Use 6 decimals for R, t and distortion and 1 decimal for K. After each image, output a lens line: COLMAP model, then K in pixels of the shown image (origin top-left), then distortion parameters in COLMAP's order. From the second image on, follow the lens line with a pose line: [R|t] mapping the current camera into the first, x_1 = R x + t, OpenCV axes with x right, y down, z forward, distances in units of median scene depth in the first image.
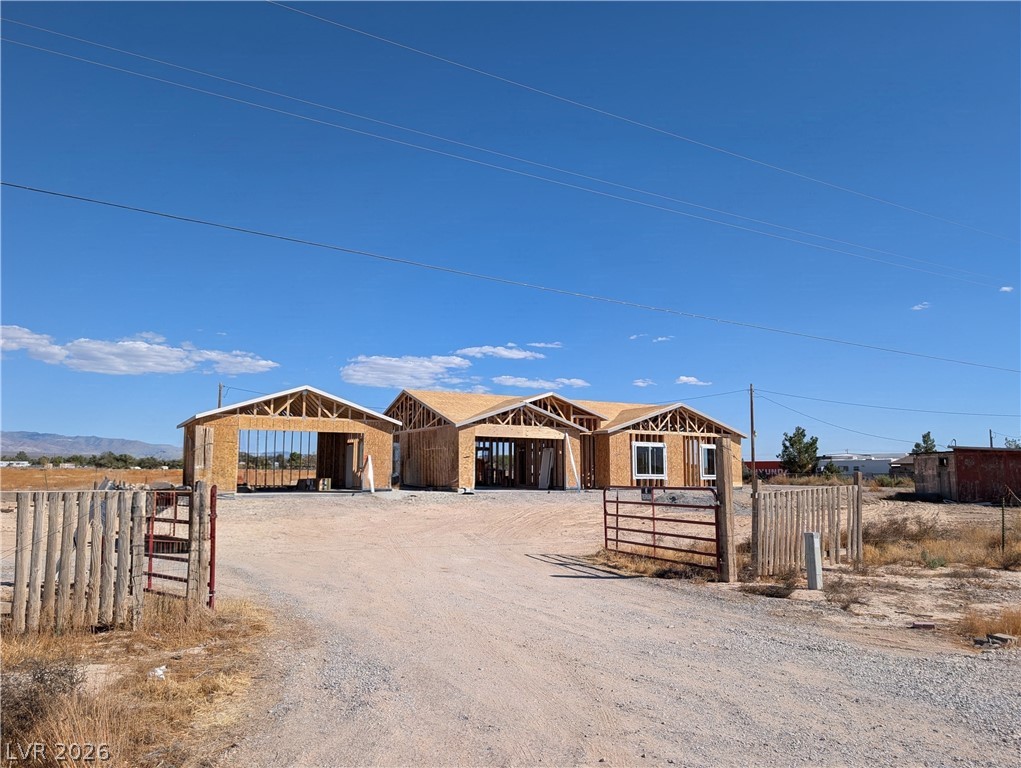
lens RADIAL K [[740.9, 0, 502.4], [0, 740.9, 386.2], [0, 0, 1]] dist [0.026445, -0.022150]
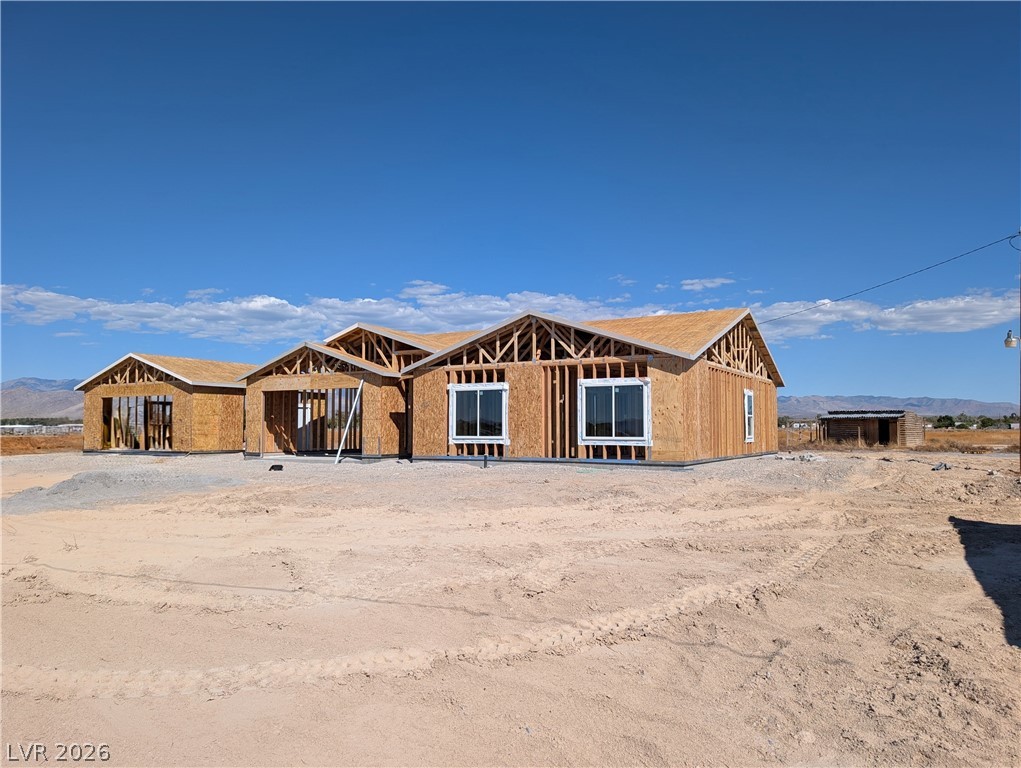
lens RADIAL K [[740.9, 0, 453.7], [0, 740.9, 380.3], [0, 0, 1]] dist [0.026445, -0.022150]
pose [[0.487049, -0.063403, -0.871070, 0.707801], [0.101911, 0.994674, -0.015417, 0.080279], [0.867408, -0.081263, 0.490917, 0.685047]]
